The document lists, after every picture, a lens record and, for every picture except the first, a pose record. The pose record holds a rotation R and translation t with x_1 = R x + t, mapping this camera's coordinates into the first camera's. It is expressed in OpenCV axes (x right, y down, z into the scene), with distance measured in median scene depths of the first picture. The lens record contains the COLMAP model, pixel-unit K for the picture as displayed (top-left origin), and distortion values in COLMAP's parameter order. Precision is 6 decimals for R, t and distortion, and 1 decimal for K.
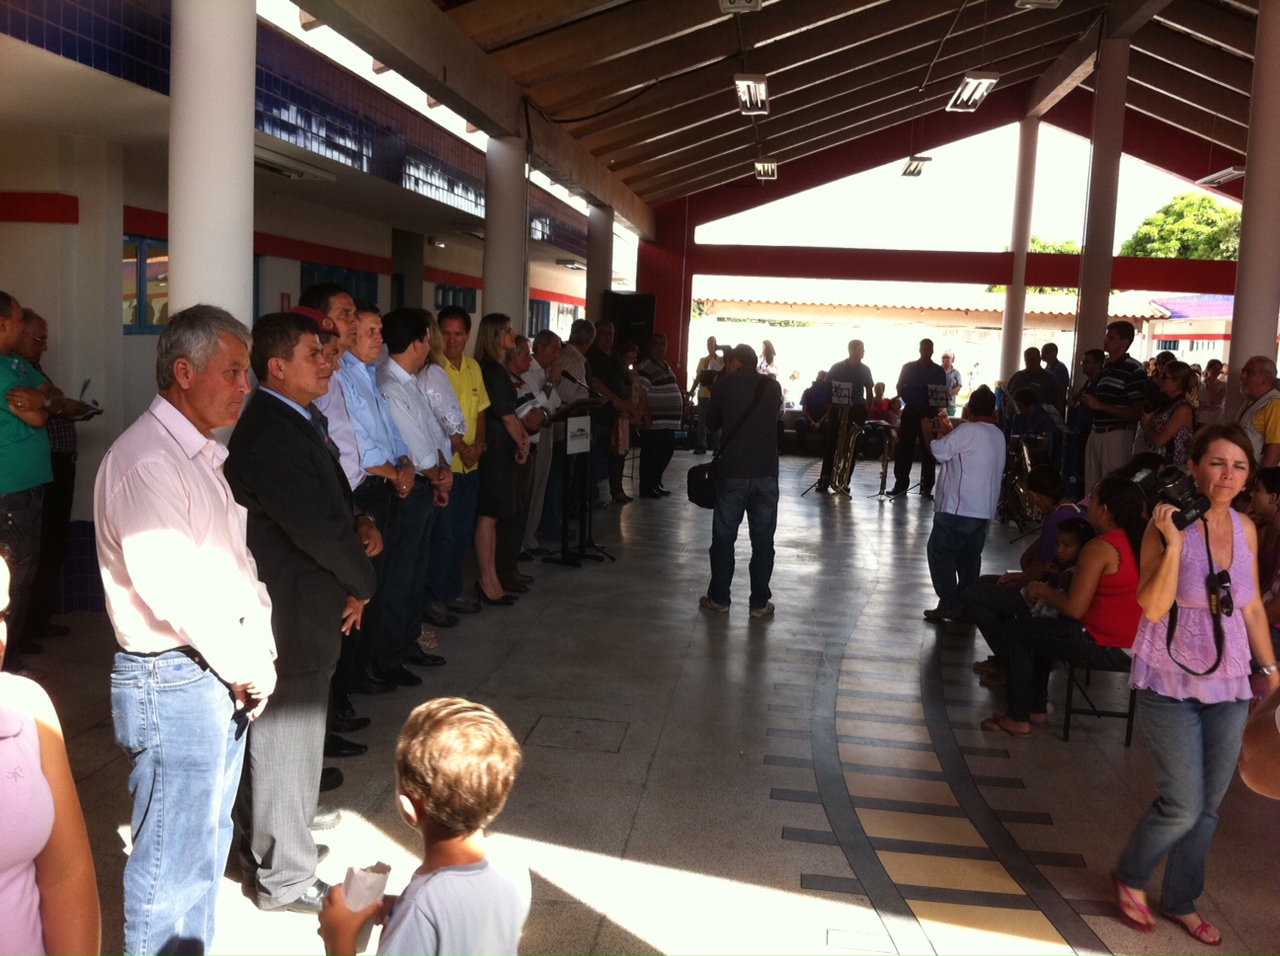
lens RADIAL K [[1164.6, 0, 613.4], [0, 1164.6, 481.3], [0, 0, 1]] dist [0.058579, -0.185870]
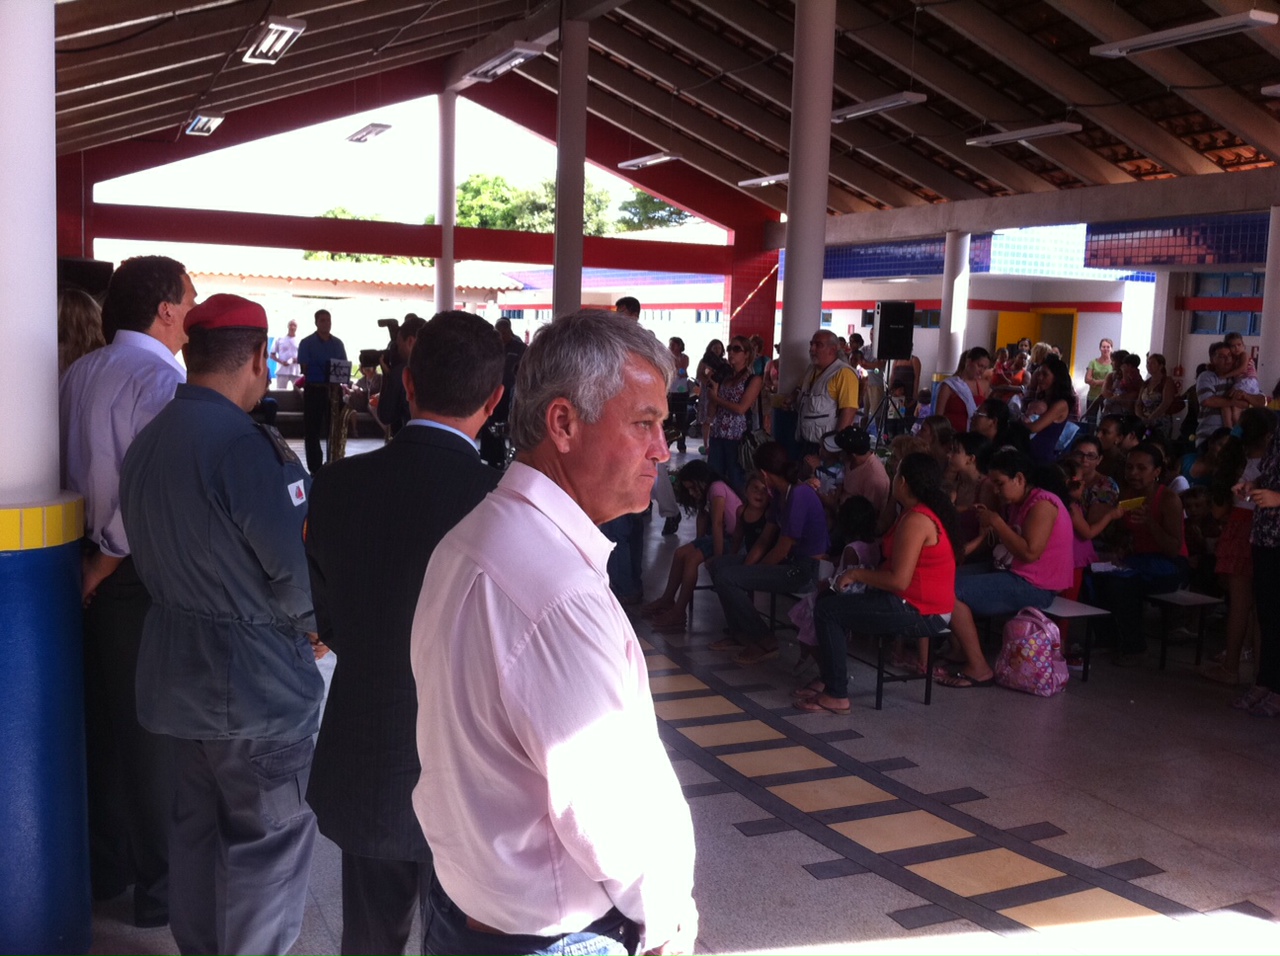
lens RADIAL K [[1164.6, 0, 613.4], [0, 1164.6, 481.3], [0, 0, 1]] dist [0.058579, -0.185870]
pose [[0.838975, -0.086344, 0.537276, -0.097475], [0.071844, 0.996264, 0.047918, -0.012923], [-0.539406, -0.001602, 0.842044, 0.069047]]
